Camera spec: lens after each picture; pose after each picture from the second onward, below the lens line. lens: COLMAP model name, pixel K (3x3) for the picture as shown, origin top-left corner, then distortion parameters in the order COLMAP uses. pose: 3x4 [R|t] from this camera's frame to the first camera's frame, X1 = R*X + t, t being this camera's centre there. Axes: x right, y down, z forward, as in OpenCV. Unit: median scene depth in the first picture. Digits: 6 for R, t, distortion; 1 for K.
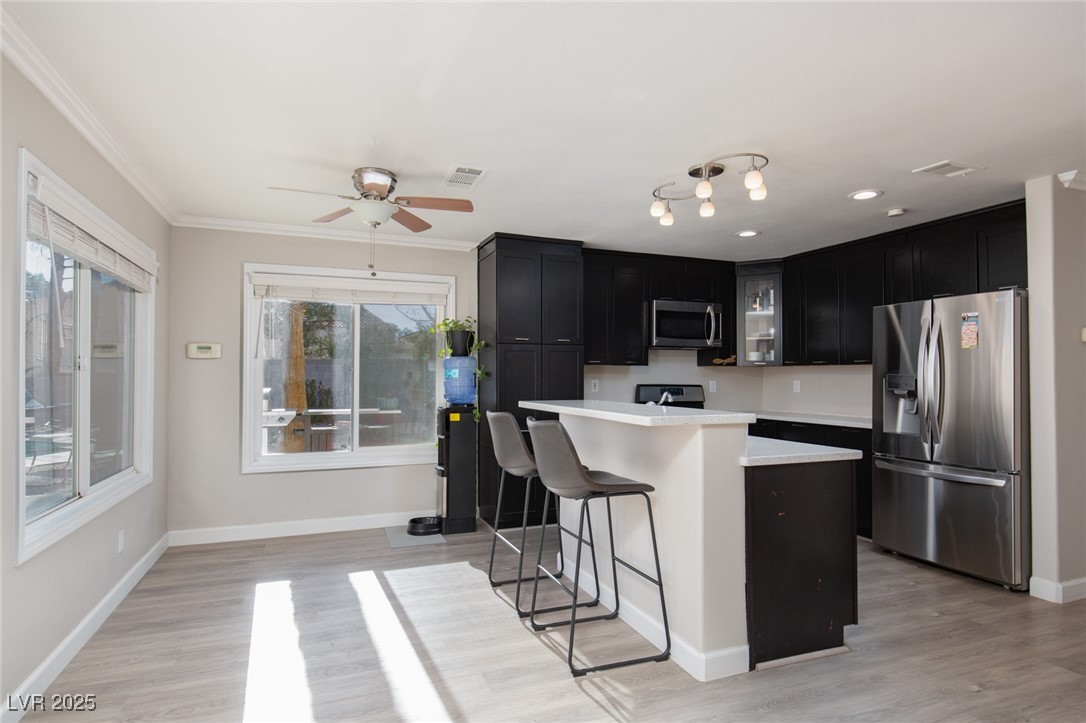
lens RADIAL K [[591.0, 0, 545.6], [0, 591.0, 372.4], [0, 0, 1]] dist [0.001193, -0.000096]
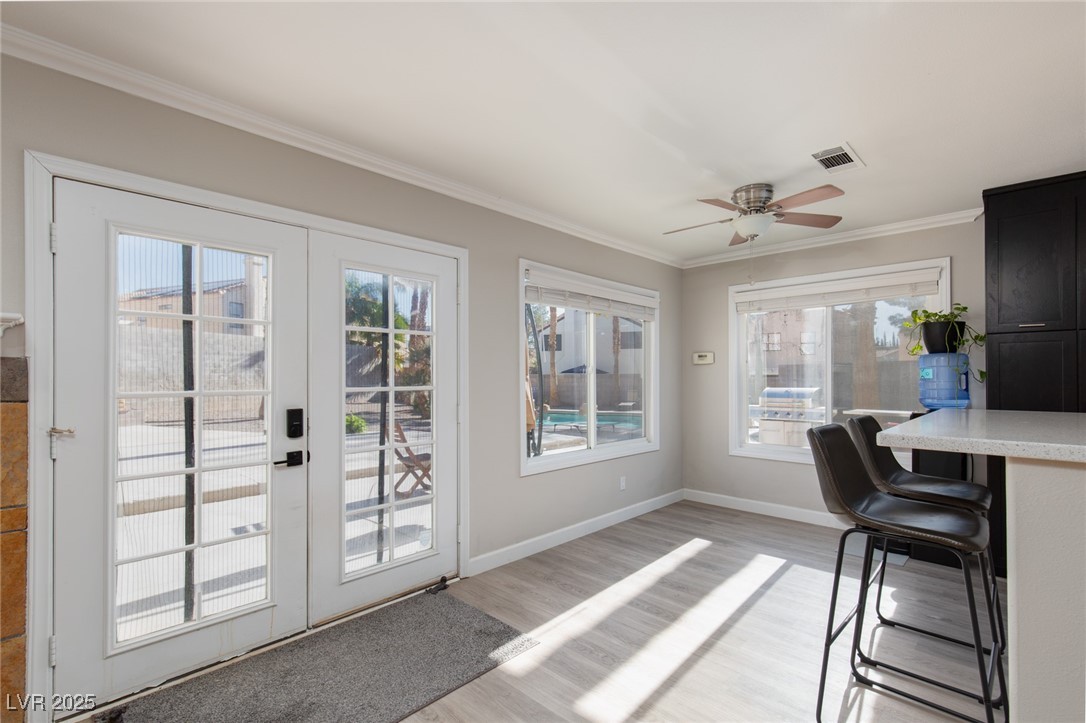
lens RADIAL K [[509.0, 0, 532.2], [0, 509.0, 378.3], [0, 0, 1]] dist [0.004782, 0.000118]
pose [[0.378308, -0.000478, -0.925680, 0.409129], [0.010473, 0.999938, 0.003763, 0.000212], [0.925620, -0.011118, 0.378290, 0.254564]]
